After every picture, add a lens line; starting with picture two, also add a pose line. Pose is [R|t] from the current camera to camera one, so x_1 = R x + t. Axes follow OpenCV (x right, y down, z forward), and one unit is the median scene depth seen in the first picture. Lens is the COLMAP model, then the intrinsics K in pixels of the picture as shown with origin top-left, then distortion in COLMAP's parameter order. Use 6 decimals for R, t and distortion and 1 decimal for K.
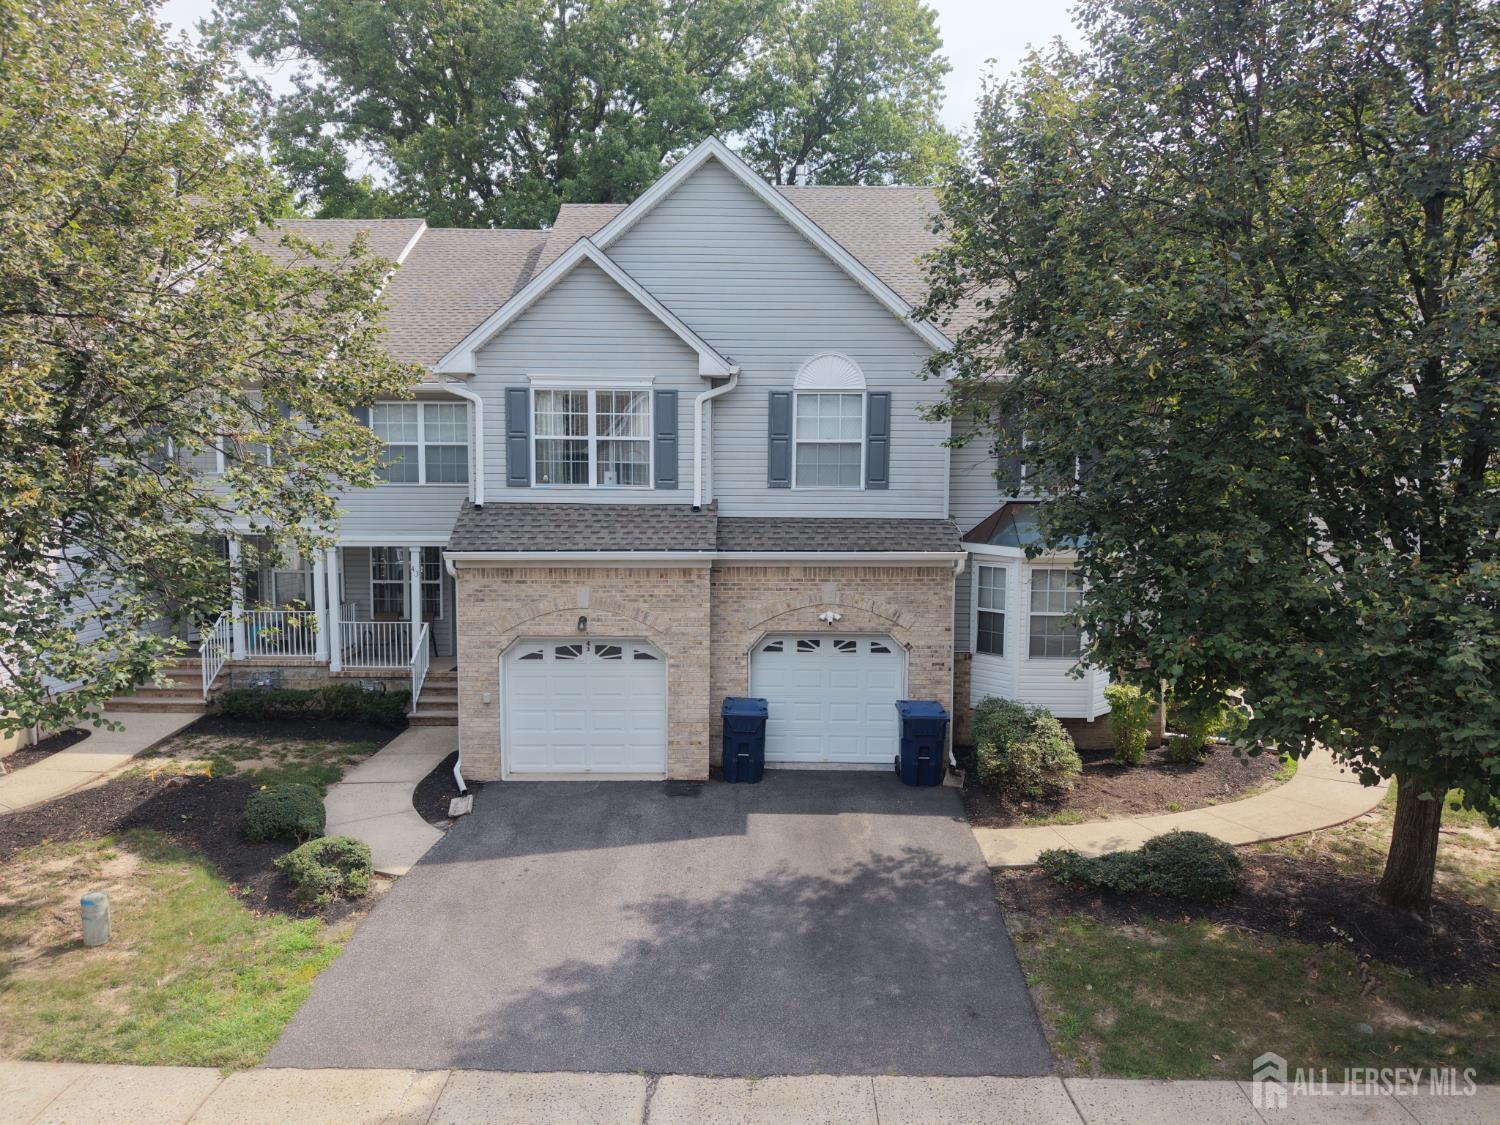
lens RADIAL K [[1045.4, 0, 755.1], [0, 1045.4, 561.9], [0, 0, 1]] dist [0.039129, -0.047369]
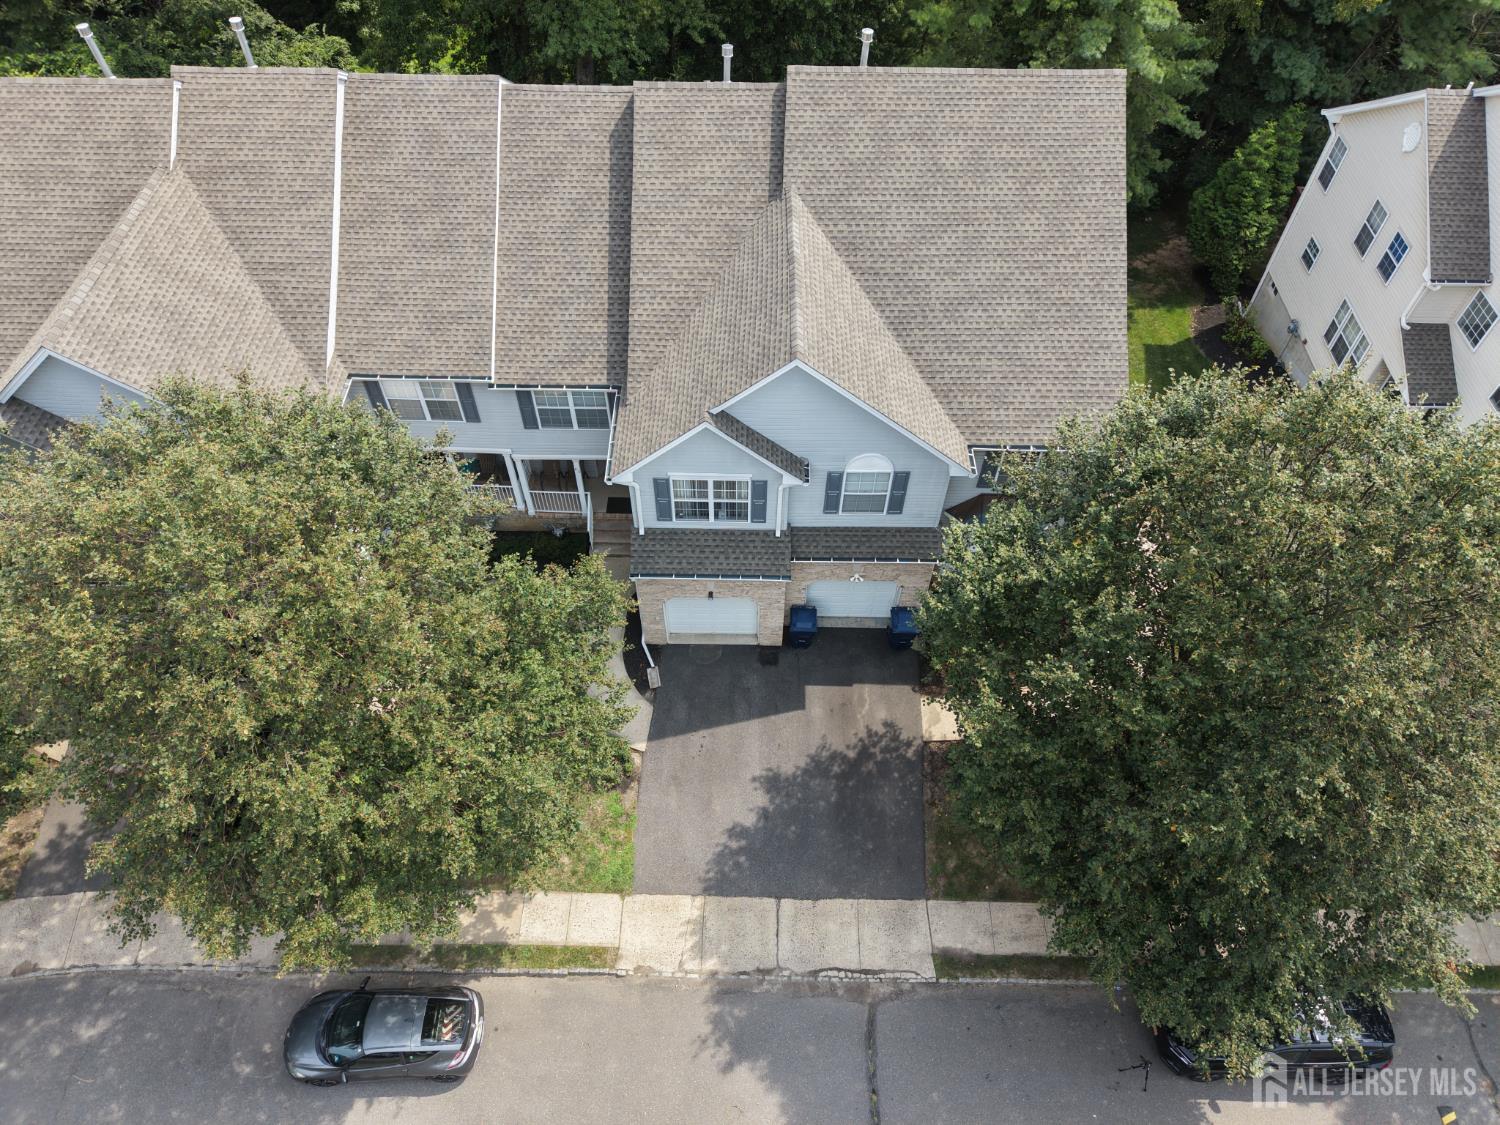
lens RADIAL K [[1045.4, 0, 747.0], [0, 1045.4, 568.2], [0, 0, 1]] dist [0.039129, -0.047369]
pose [[0.999992, 0.003894, -0.001148, -0.121776], [-0.001652, 0.648492, 0.761220, -1.471868], [0.003708, -0.761212, 0.648493, -0.082165]]
